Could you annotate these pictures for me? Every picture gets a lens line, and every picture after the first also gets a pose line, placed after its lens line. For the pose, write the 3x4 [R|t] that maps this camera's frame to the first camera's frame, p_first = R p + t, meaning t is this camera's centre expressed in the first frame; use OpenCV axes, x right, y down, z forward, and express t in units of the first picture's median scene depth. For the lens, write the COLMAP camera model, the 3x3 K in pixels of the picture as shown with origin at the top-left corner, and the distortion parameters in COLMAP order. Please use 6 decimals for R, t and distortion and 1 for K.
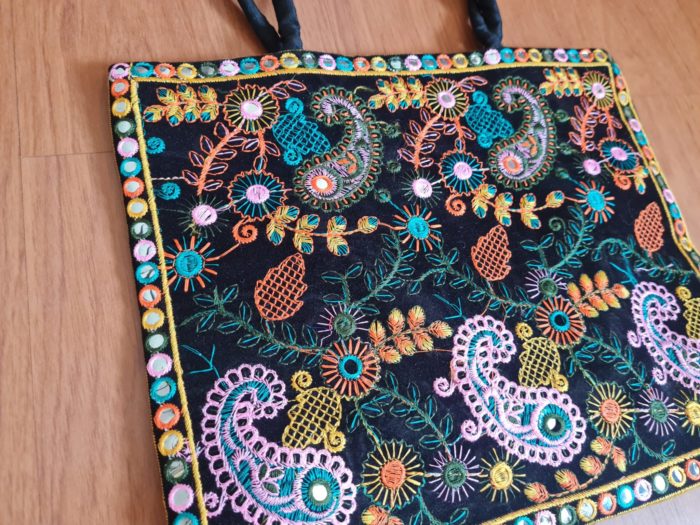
lens RADIAL K [[534.7, 0, 357.9], [0, 534.7, 261.4], [0, 0, 1]] dist [0.003223, -0.001929]
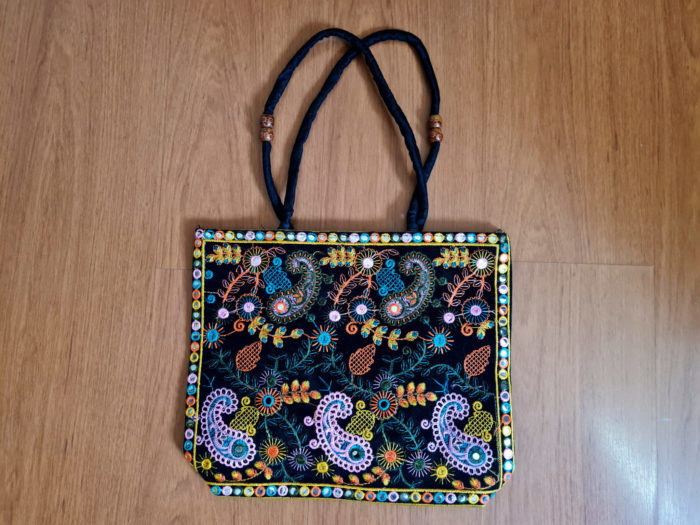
lens RADIAL K [[540.6, 0, 350.0], [0, 540.6, 262.5], [0, 0, 1]] dist [0.021369, -0.005320]
pose [[0.920035, 0.234896, -0.313624, 0.785801], [-0.154115, 0.952814, 0.261524, -0.894943], [0.360256, -0.192277, 0.912823, -0.737323]]
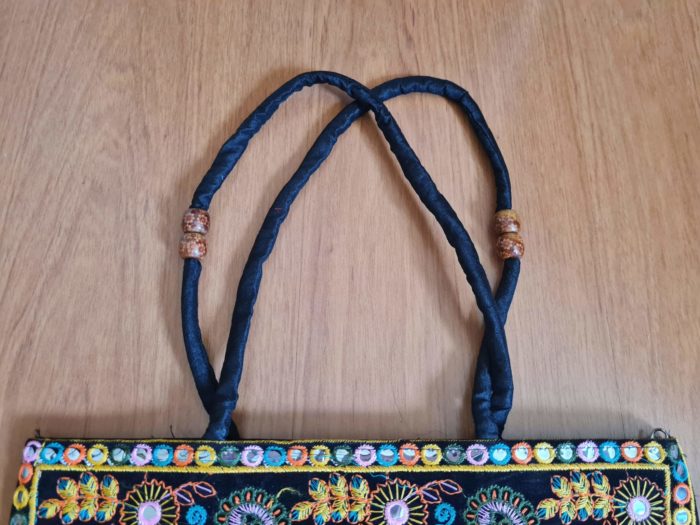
lens RADIAL K [[534.7, 0, 357.9], [0, 534.7, 261.4], [0, 0, 1]] dist [0.003223, -0.001929]
pose [[0.938758, 0.150880, -0.309787, 0.358224], [-0.151553, 0.988203, 0.022043, -0.809820], [0.309459, 0.026256, 0.950550, 0.256273]]
